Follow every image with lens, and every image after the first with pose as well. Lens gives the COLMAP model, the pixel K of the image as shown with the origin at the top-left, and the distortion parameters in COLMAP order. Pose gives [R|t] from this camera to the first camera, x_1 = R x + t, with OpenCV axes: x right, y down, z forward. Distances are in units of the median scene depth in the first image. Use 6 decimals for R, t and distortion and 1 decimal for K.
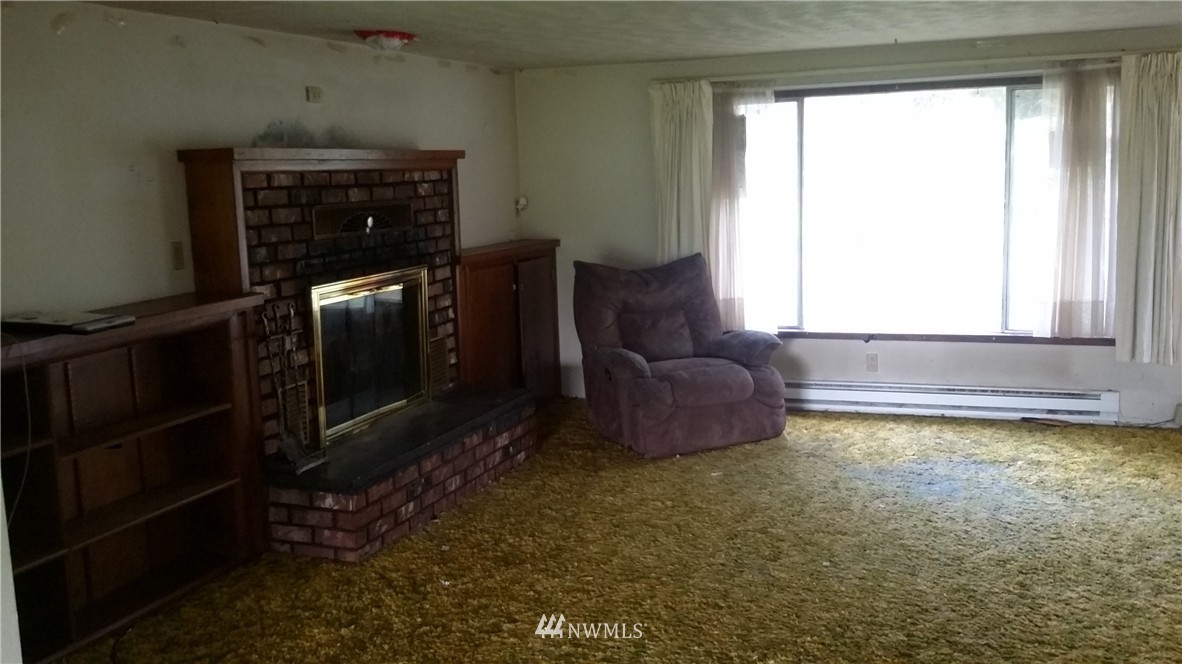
lens RADIAL K [[1126.1, 0, 592.2], [0, 1126.1, 328.9], [0, 0, 1]] dist [0.065991, 0.000000]
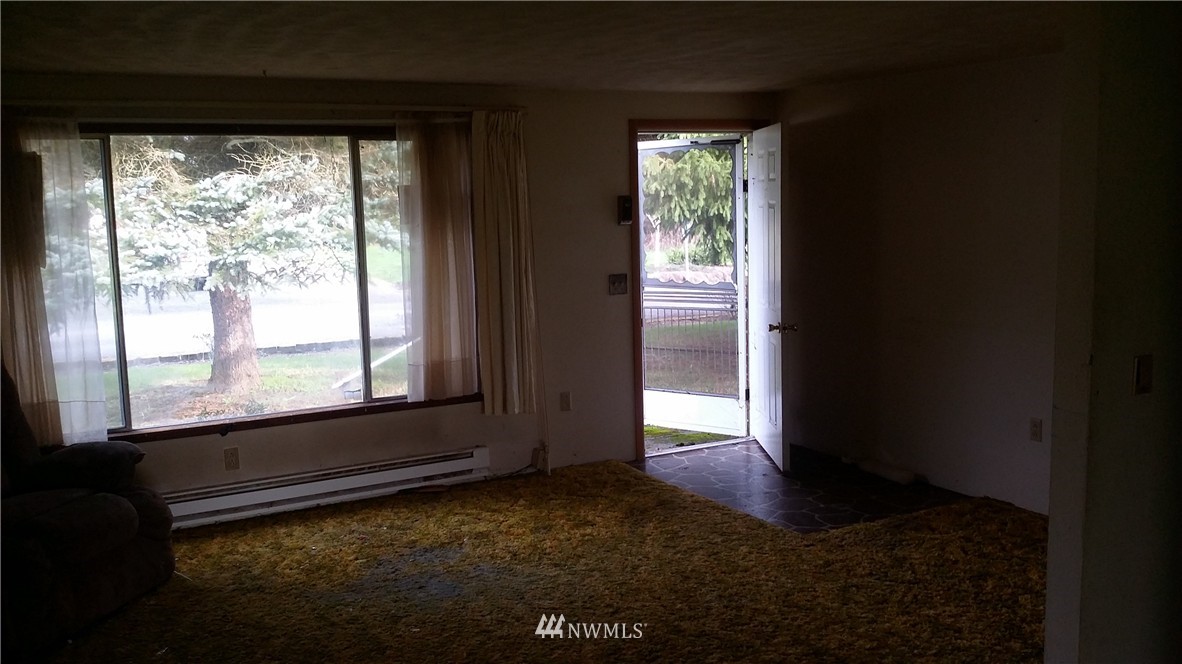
lens RADIAL K [[1126.1, 0, 591.0], [0, 1126.1, 332.3], [0, 0, 1]] dist [0.065991, 0.000000]
pose [[0.657876, -0.084904, 0.748325, -0.228757], [0.119490, 0.992806, 0.007595, -0.044105], [-0.743587, 0.084420, 0.663289, 0.298182]]
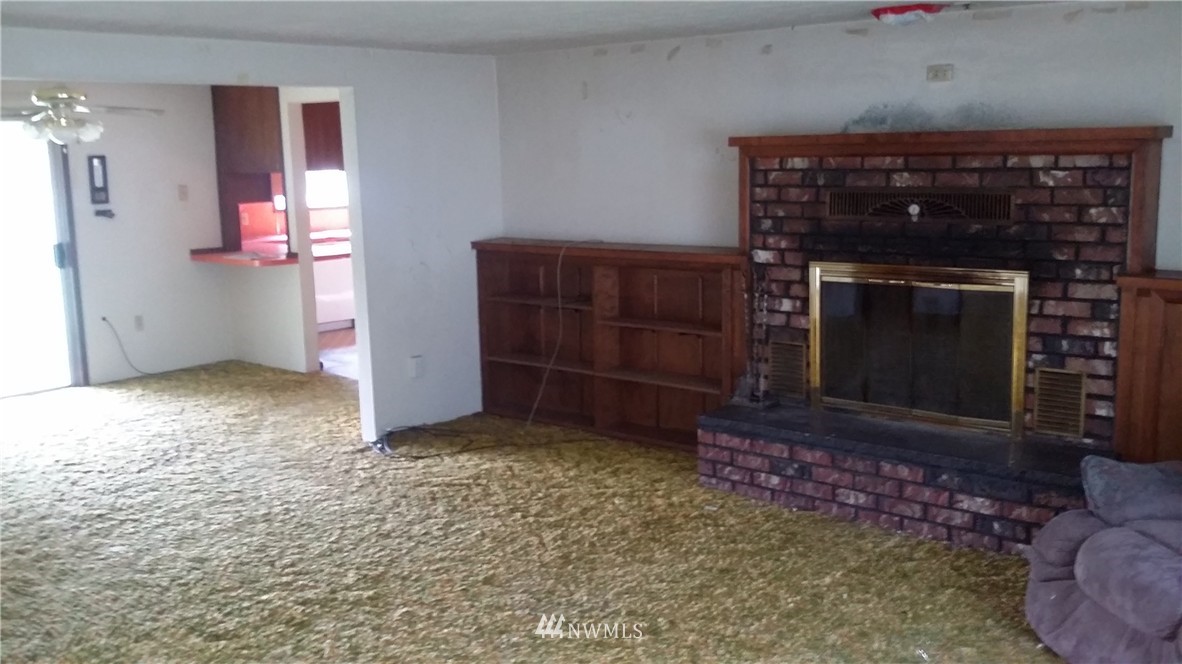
lens RADIAL K [[1126.1, 0, 591.5], [0, 1126.1, 331.6], [0, 0, 1]] dist [0.065991, 0.000000]
pose [[-0.335085, 0.191414, -0.922539, 0.720457], [-0.104802, 0.965497, 0.238394, -0.178707], [0.936341, 0.176567, -0.303463, 0.973359]]
